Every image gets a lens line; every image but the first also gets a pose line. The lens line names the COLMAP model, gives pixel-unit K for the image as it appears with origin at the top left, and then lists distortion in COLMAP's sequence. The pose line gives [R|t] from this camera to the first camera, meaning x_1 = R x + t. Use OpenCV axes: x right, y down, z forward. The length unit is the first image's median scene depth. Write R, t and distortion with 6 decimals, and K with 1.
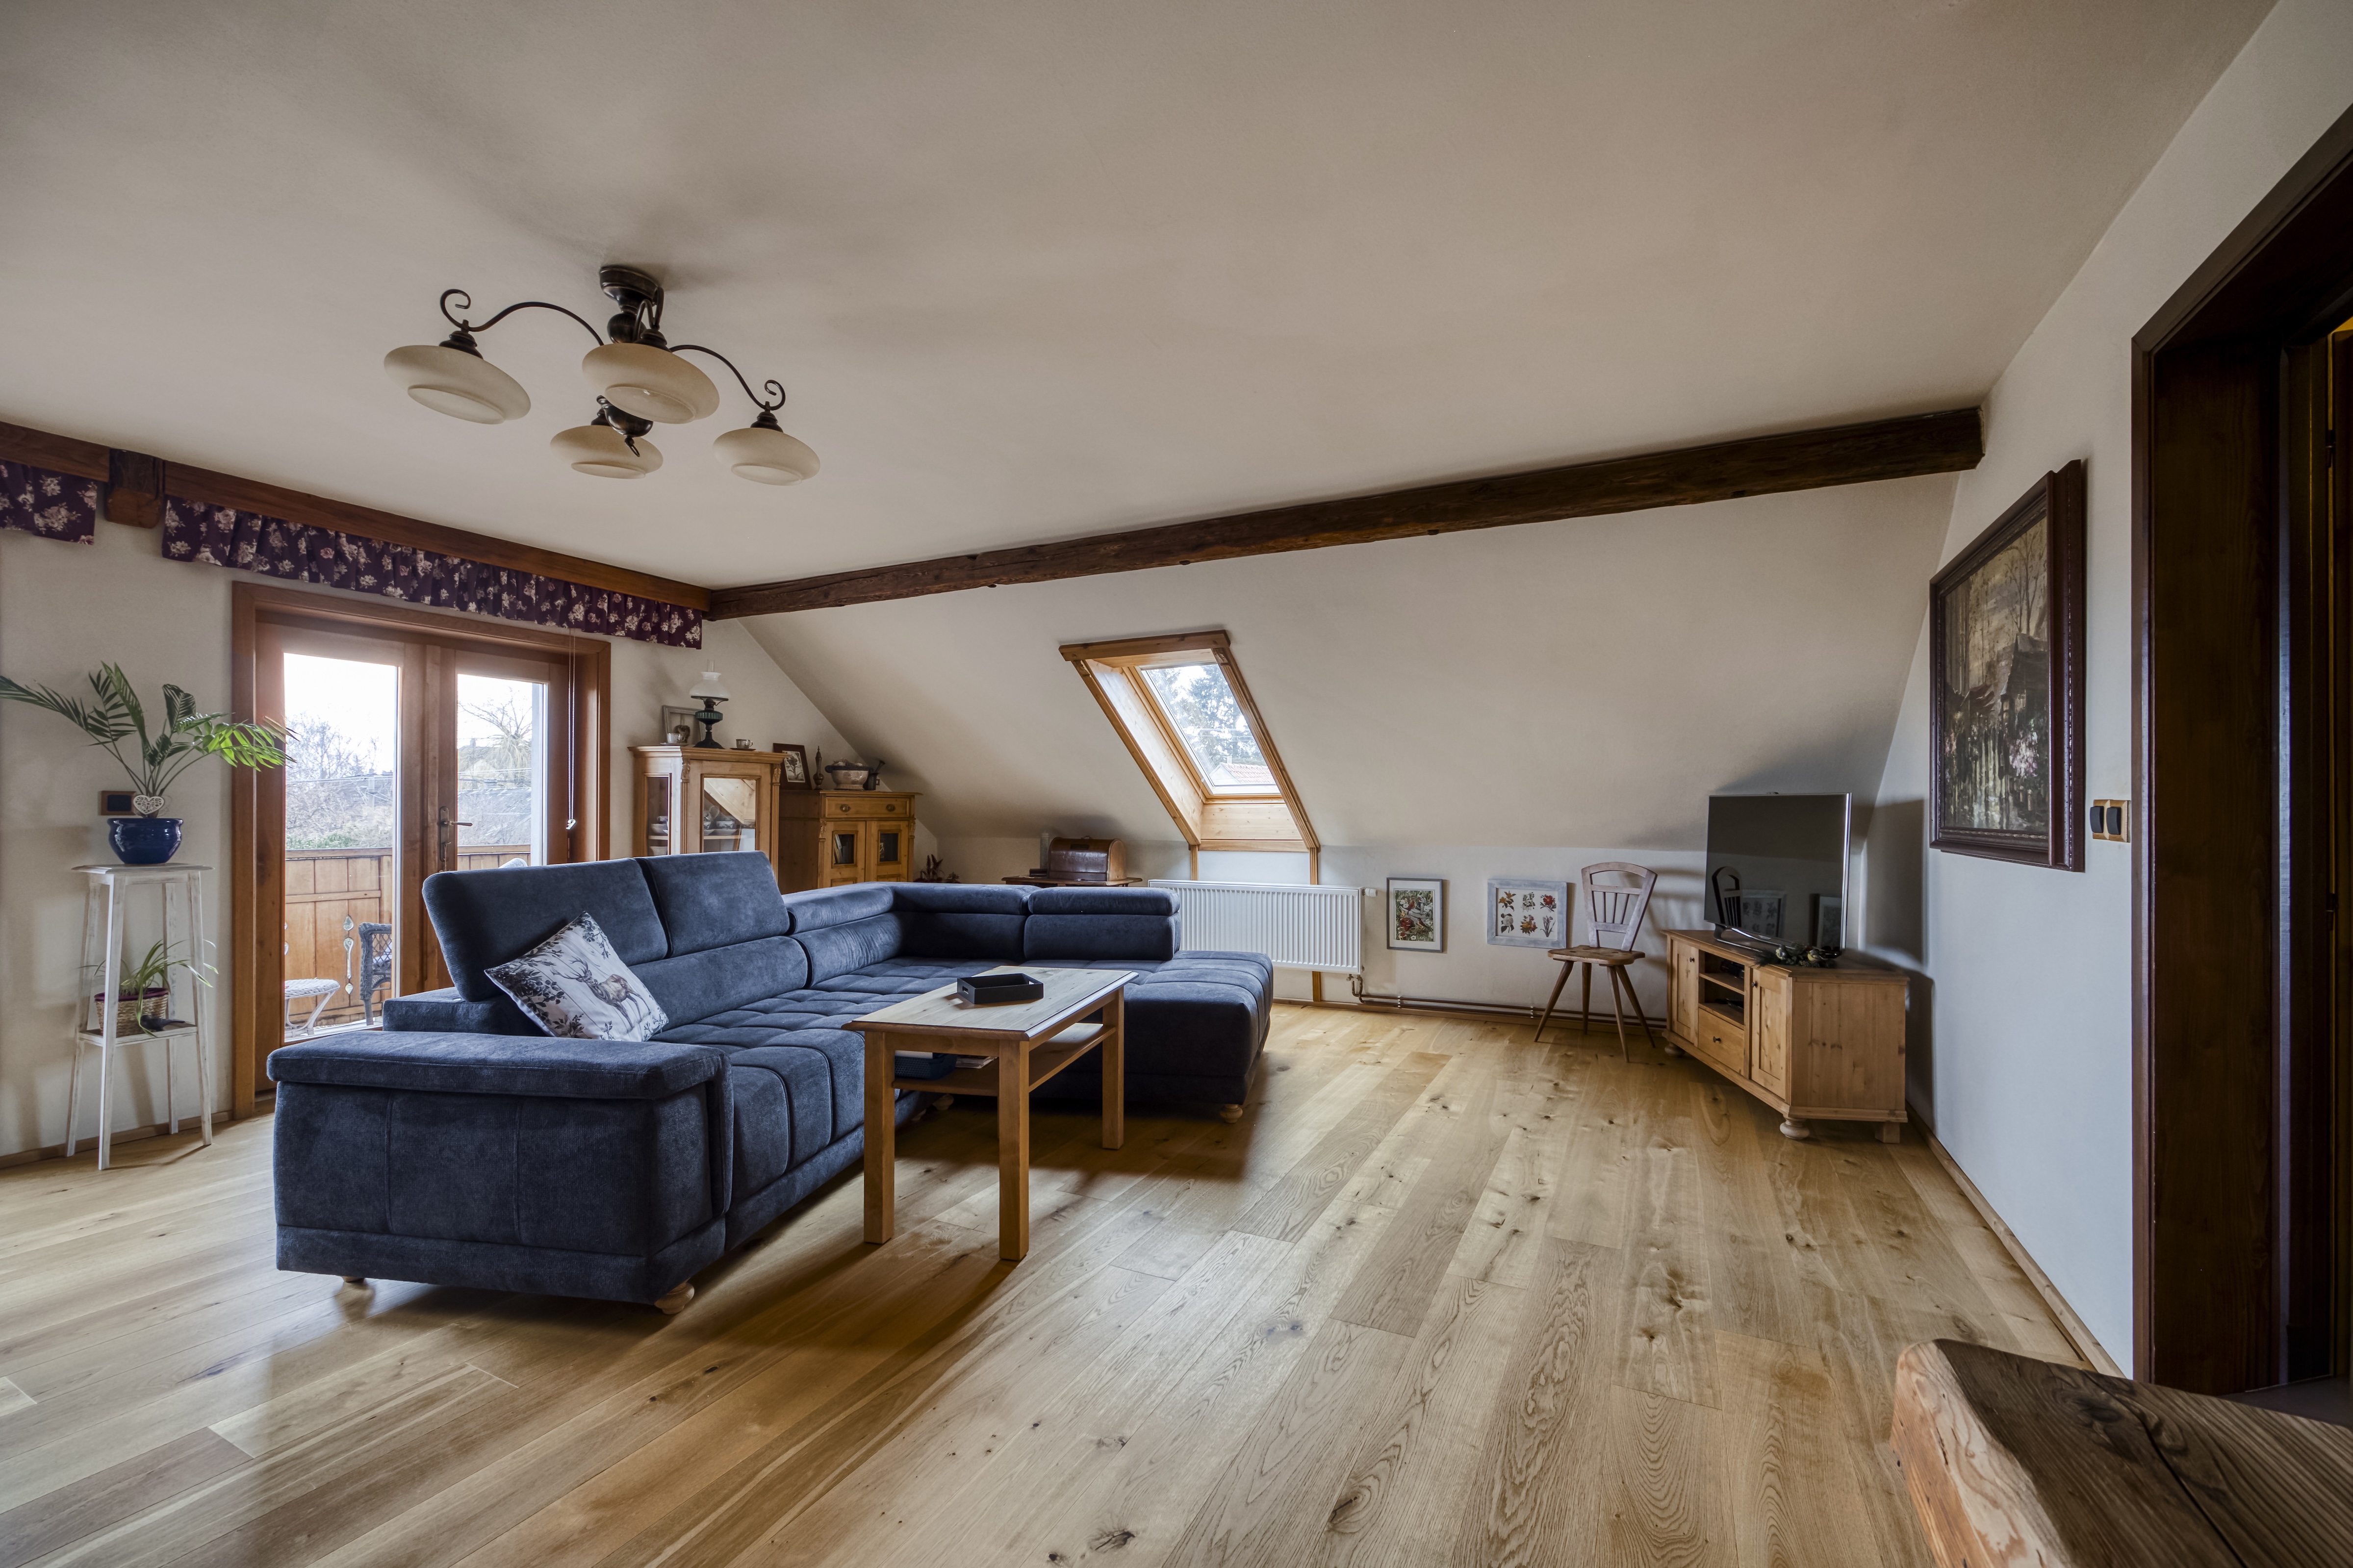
lens RADIAL K [[940.9, 0, 1191.1], [0, 940.9, 821.7], [0, 0, 1]] dist [-0.006674, 0.000827]
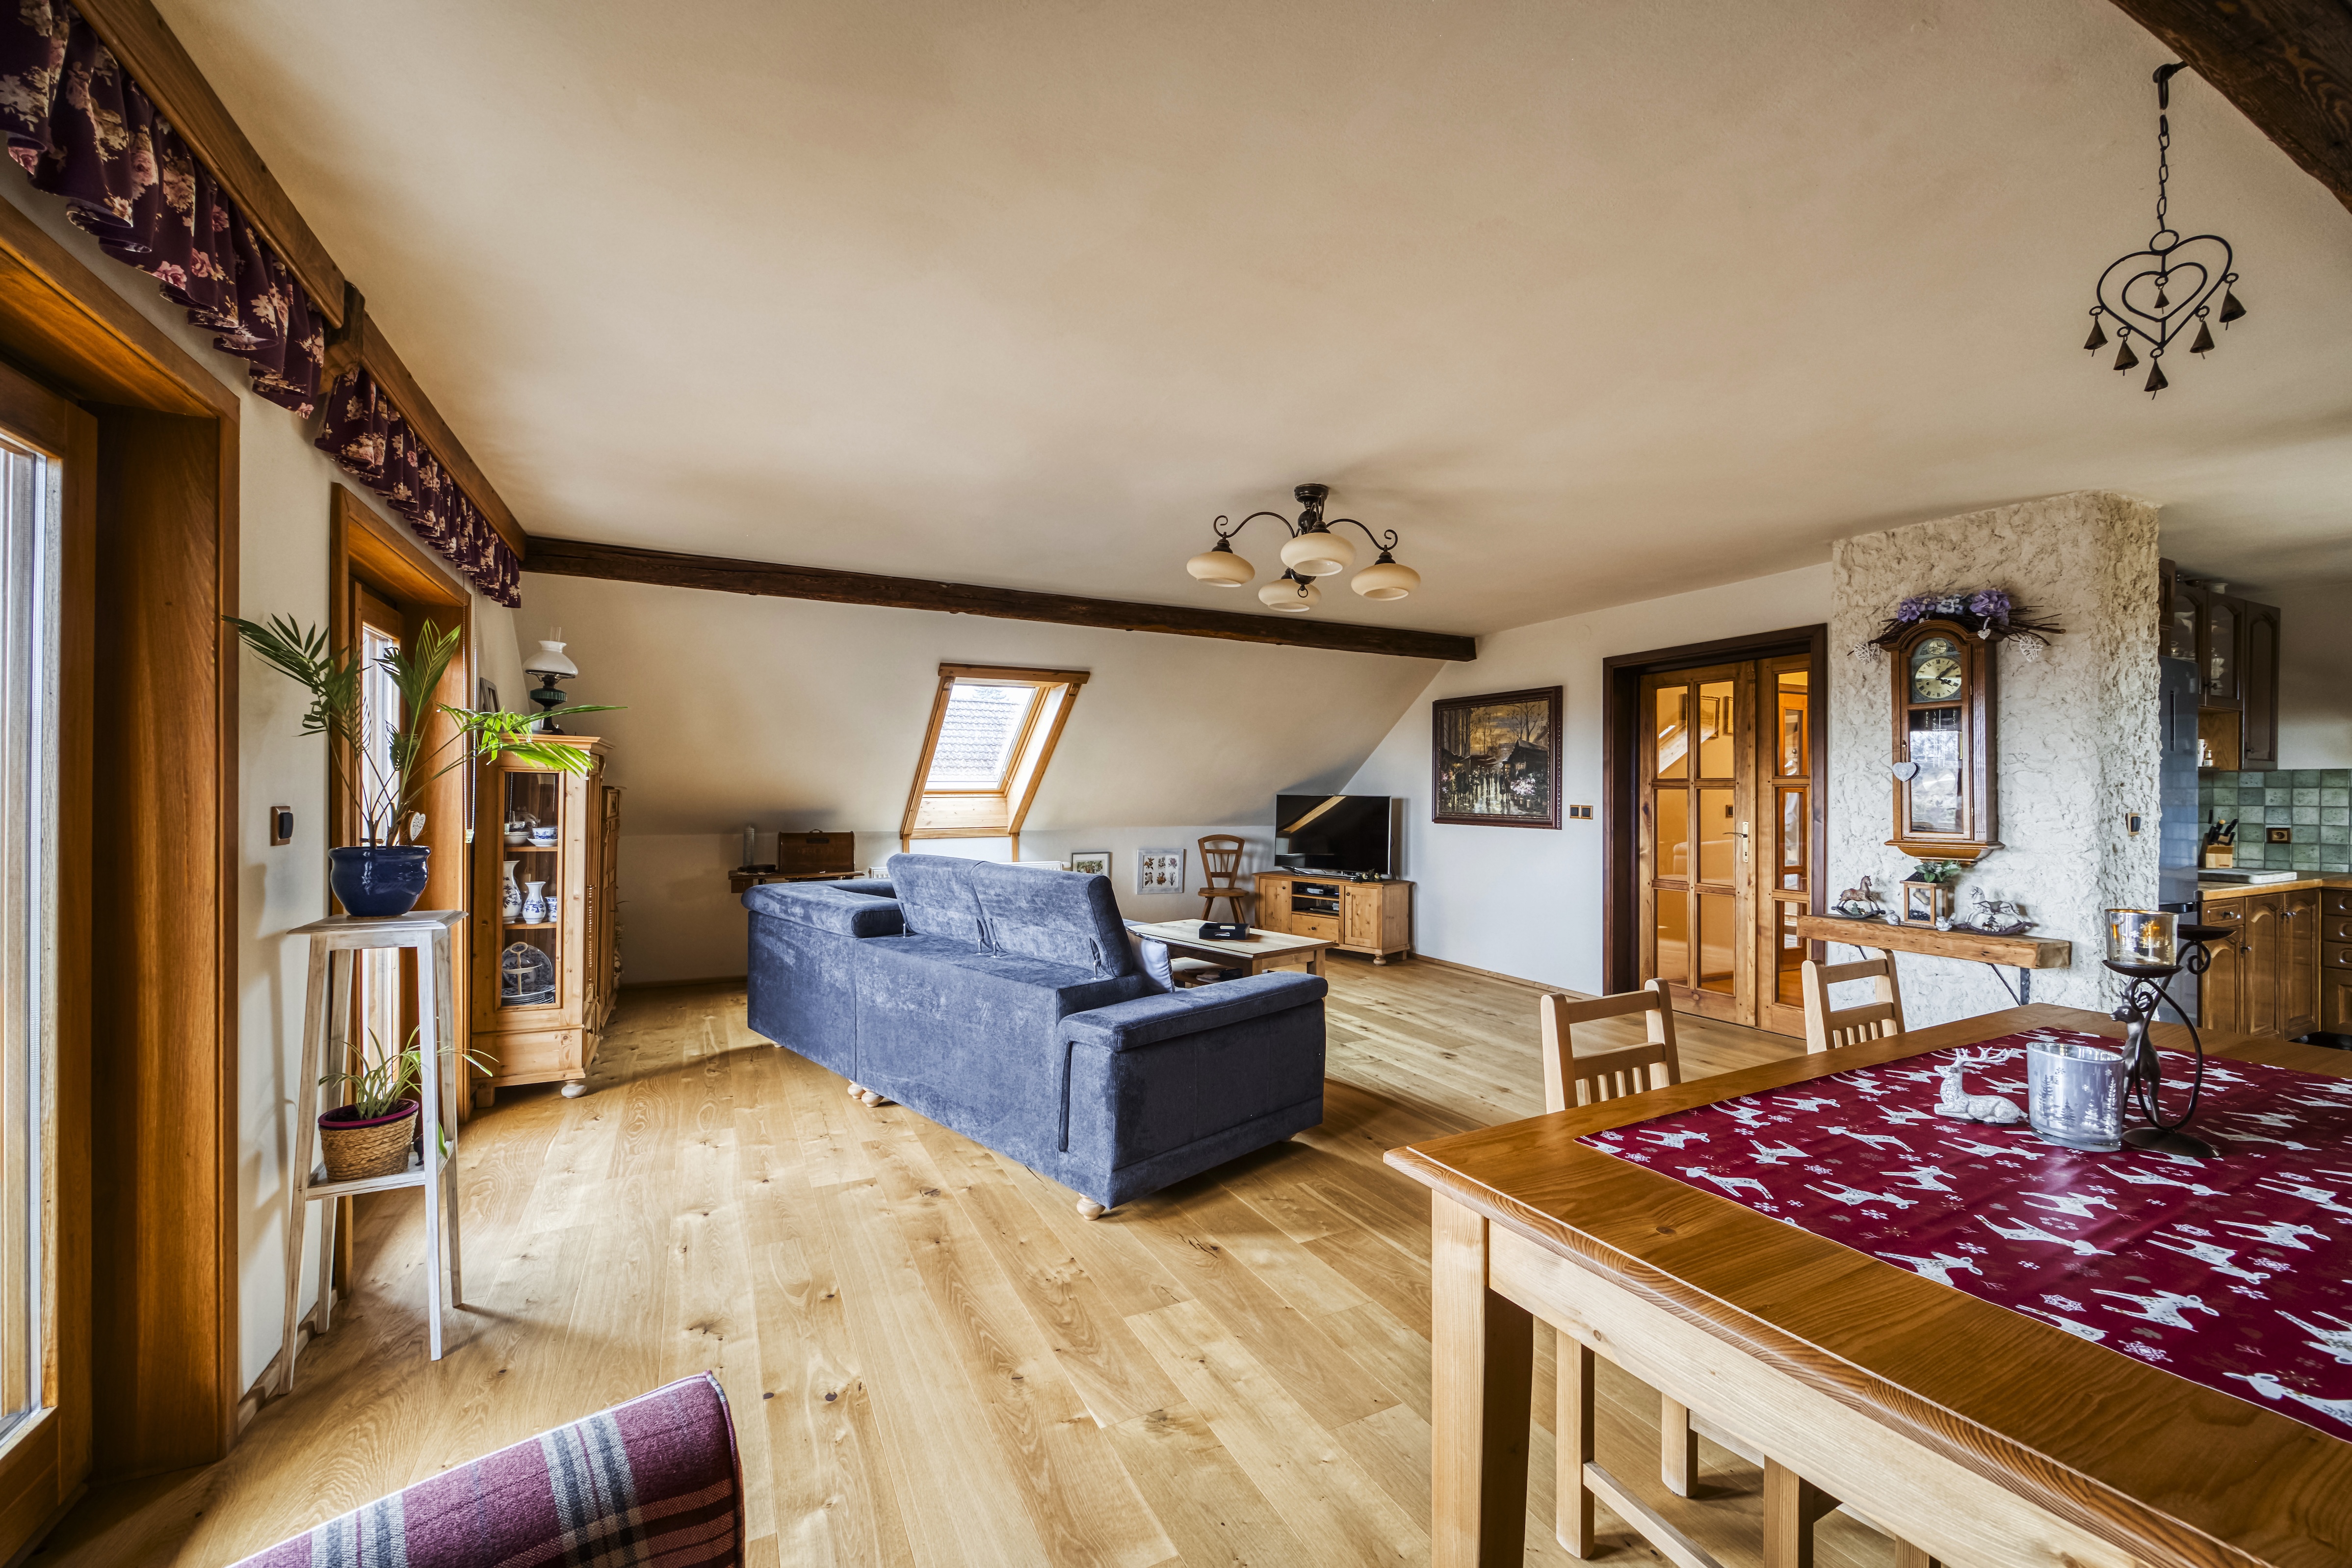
lens RADIAL K [[940.7, 0, 1178.3], [0, 940.7, 791.2], [0, 0, 1]] dist [-0.006674, 0.000827]
pose [[0.594733, -0.001093, 0.803922, -0.897558], [0.002820, 0.999996, -0.000727, -0.030578], [-0.803918, 0.002700, 0.594734, 0.094728]]
